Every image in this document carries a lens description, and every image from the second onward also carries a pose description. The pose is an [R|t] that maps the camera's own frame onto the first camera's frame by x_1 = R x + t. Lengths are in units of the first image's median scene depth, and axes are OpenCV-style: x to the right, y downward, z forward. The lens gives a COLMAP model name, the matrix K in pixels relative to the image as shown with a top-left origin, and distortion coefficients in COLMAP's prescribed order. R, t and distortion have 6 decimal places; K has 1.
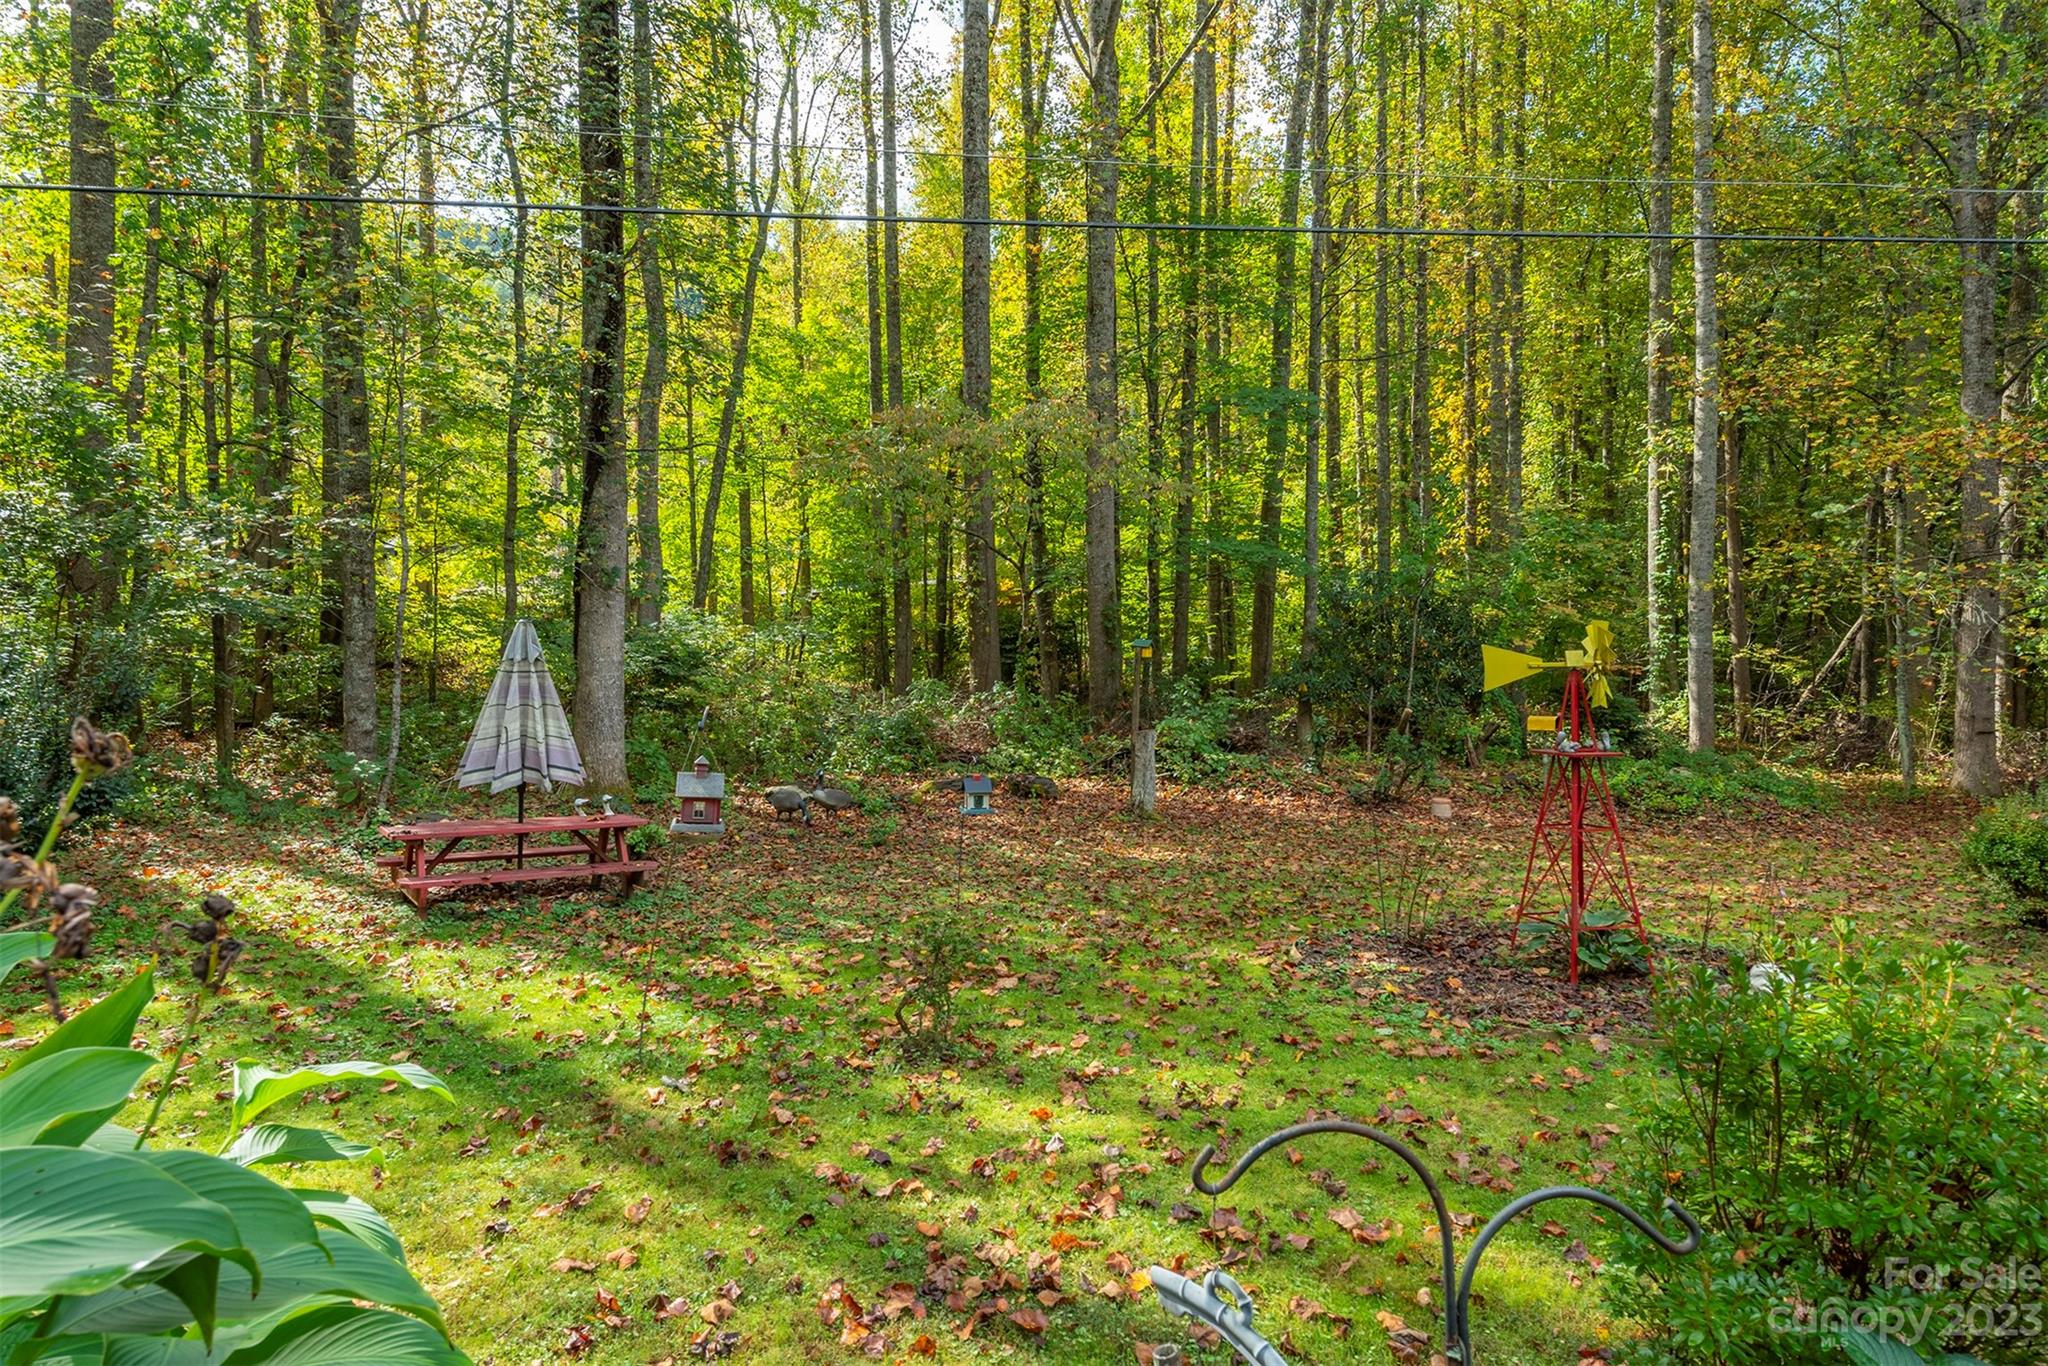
lens RADIAL K [[1130.4, 0, 1024.0], [0, 1130.4, 683.0], [0, 0, 1]] dist [0.010033, -0.000689]
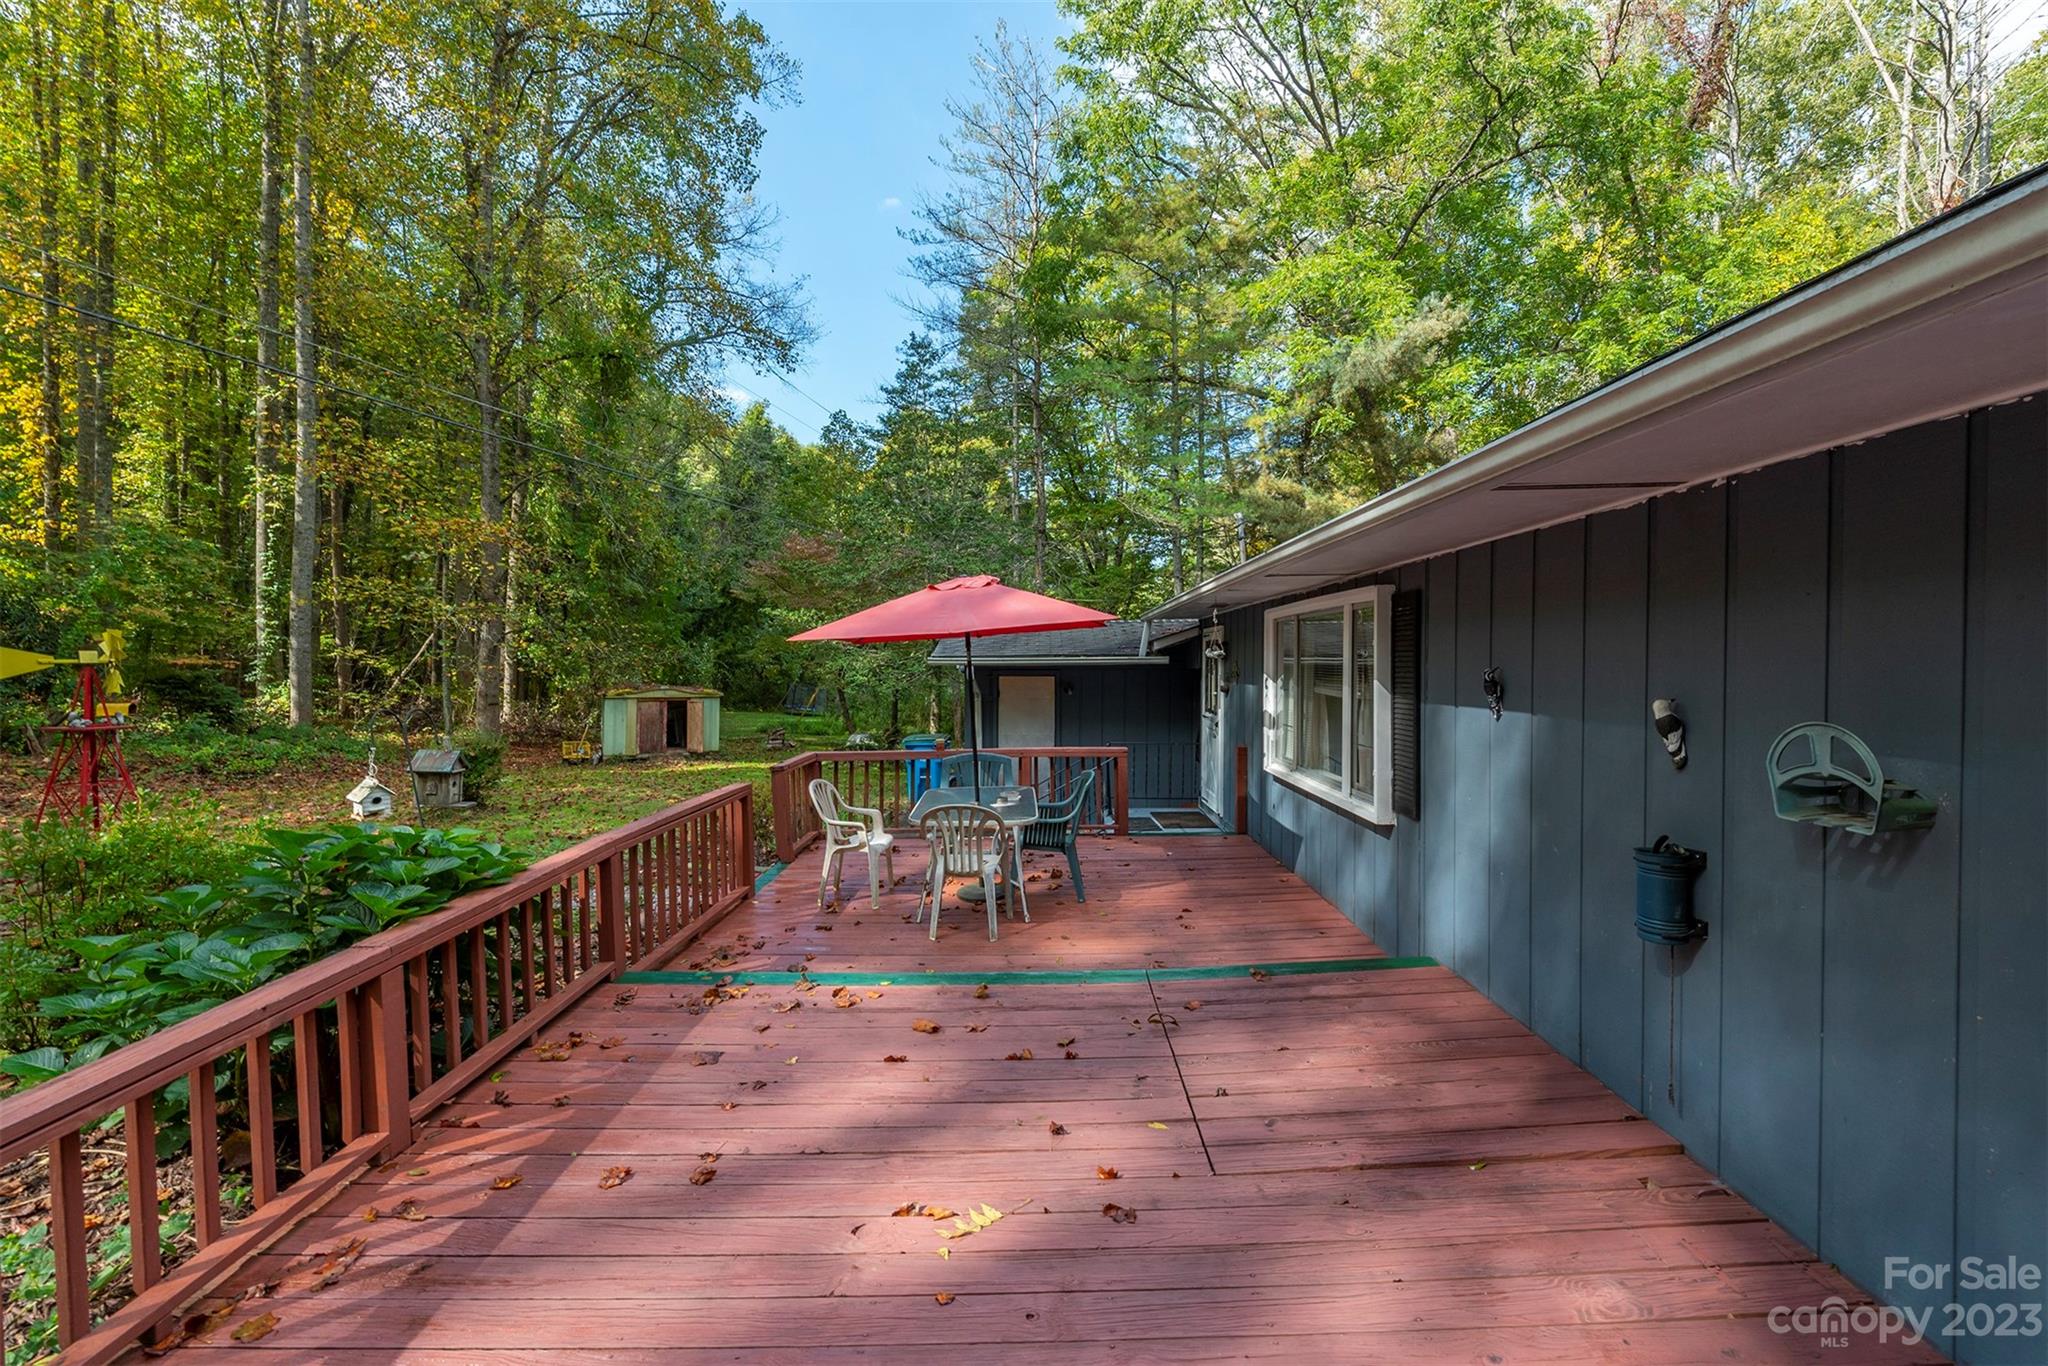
lens RADIAL K [[798.0, 0, 1025.4], [0, 798.0, 672.1], [0, 0, 1]] dist [0.015437, -0.004934]
pose [[0.323131, 0.001551, 0.946353, -0.014734], [0.000618, 0.999998, -0.001850, -0.000448], [-0.946354, 0.001182, 0.323129, -0.091811]]
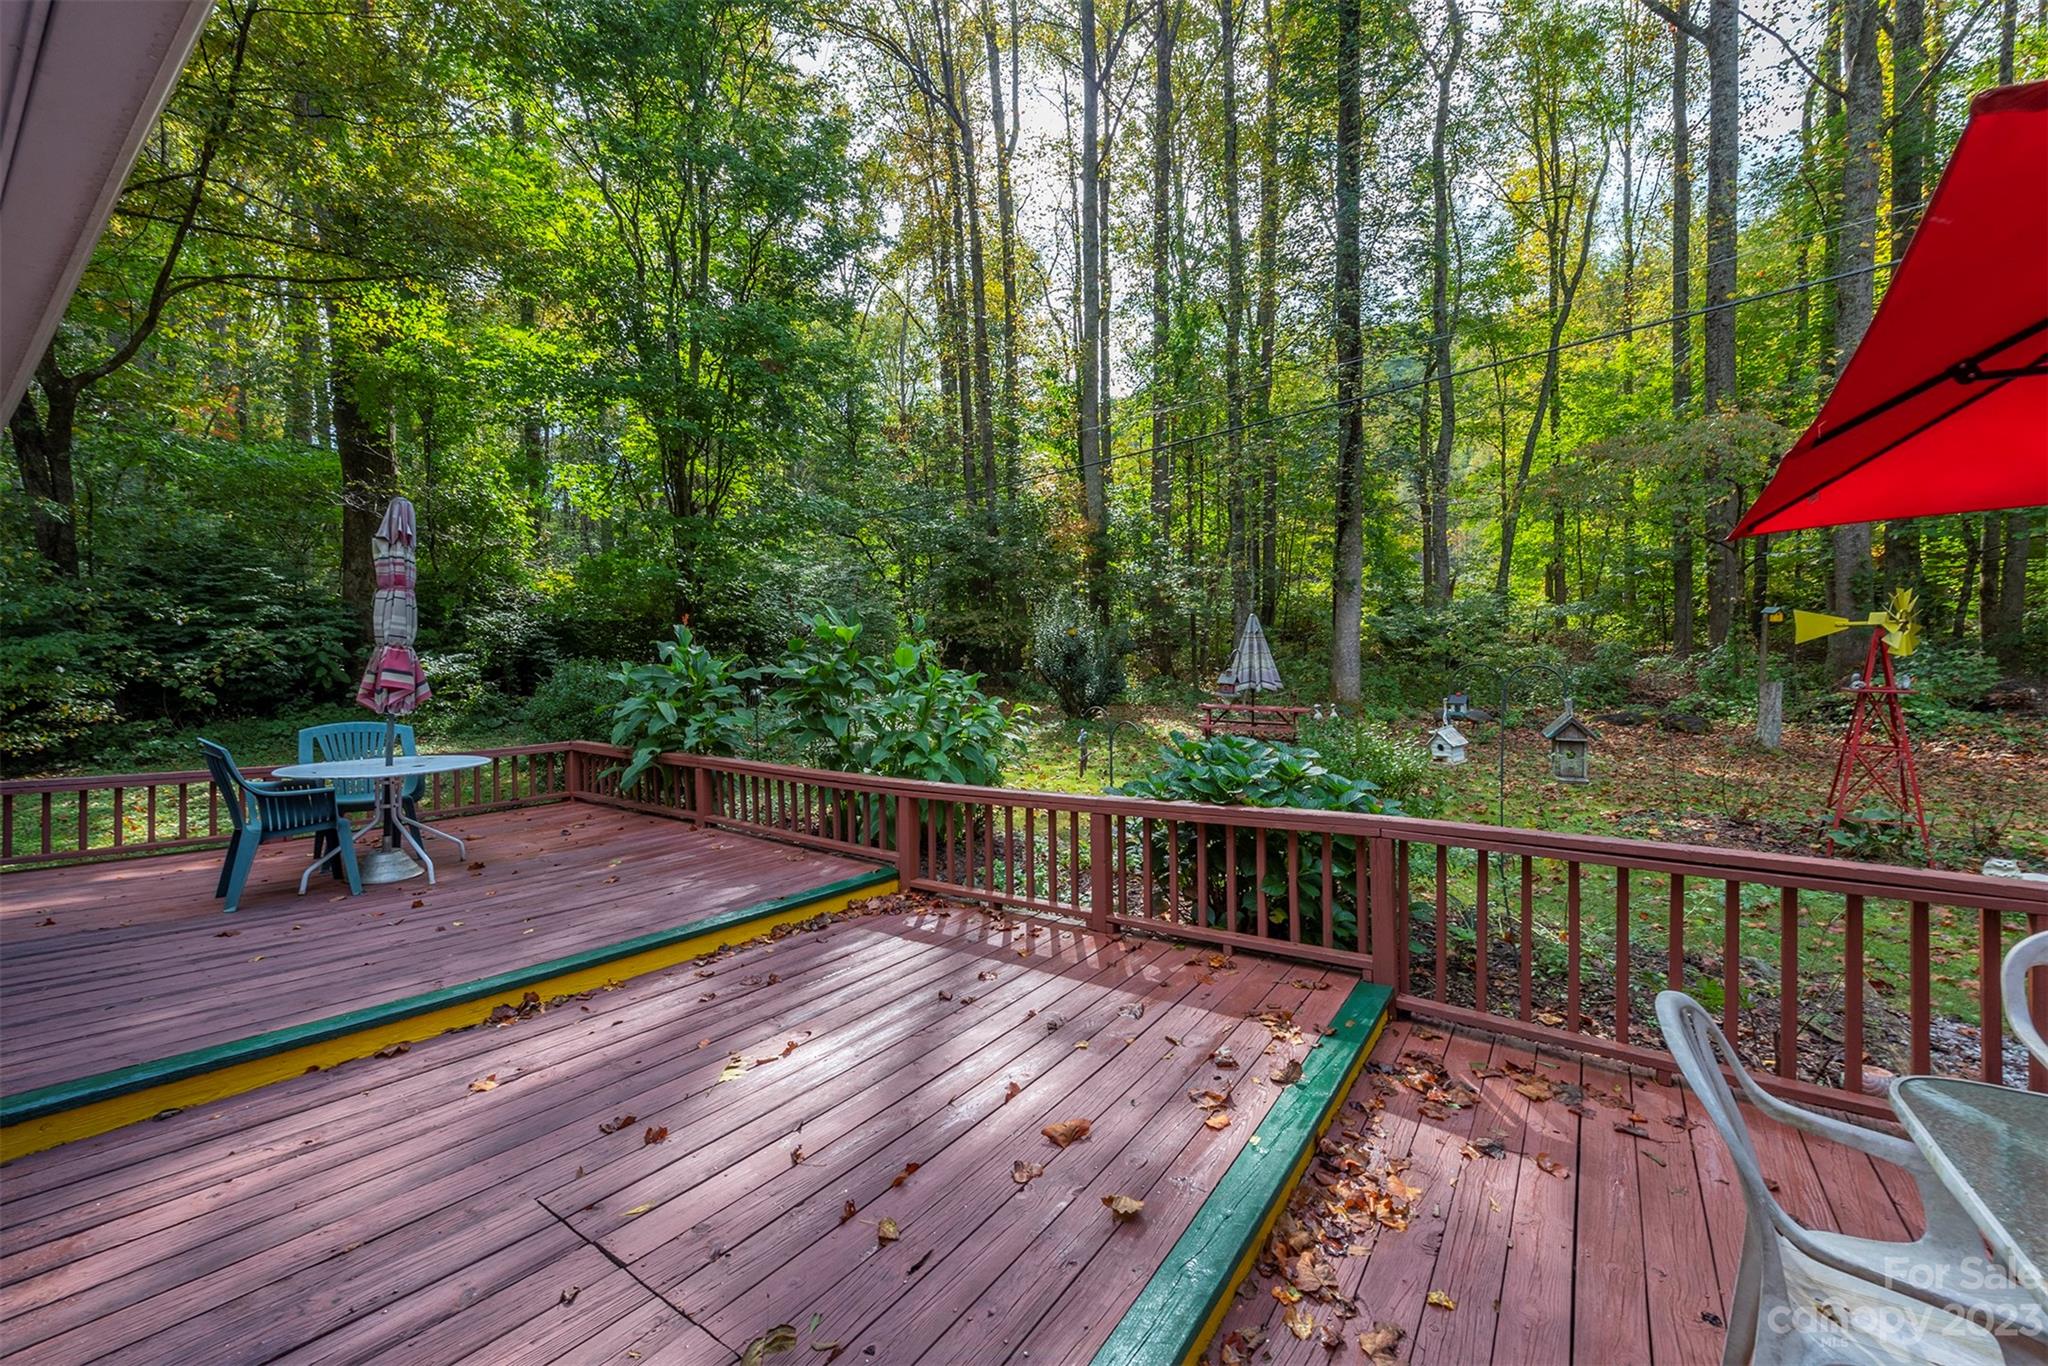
lens RADIAL K [[798.0, 0, 1025.4], [0, 798.0, 672.1], [0, 0, 1]] dist [0.015437, -0.004934]
pose [[0.606747, 0.024259, -0.794524, 0.165411], [-0.000786, 0.999552, 0.029919, 0.003476], [0.794894, -0.017529, 0.606495, -0.091220]]
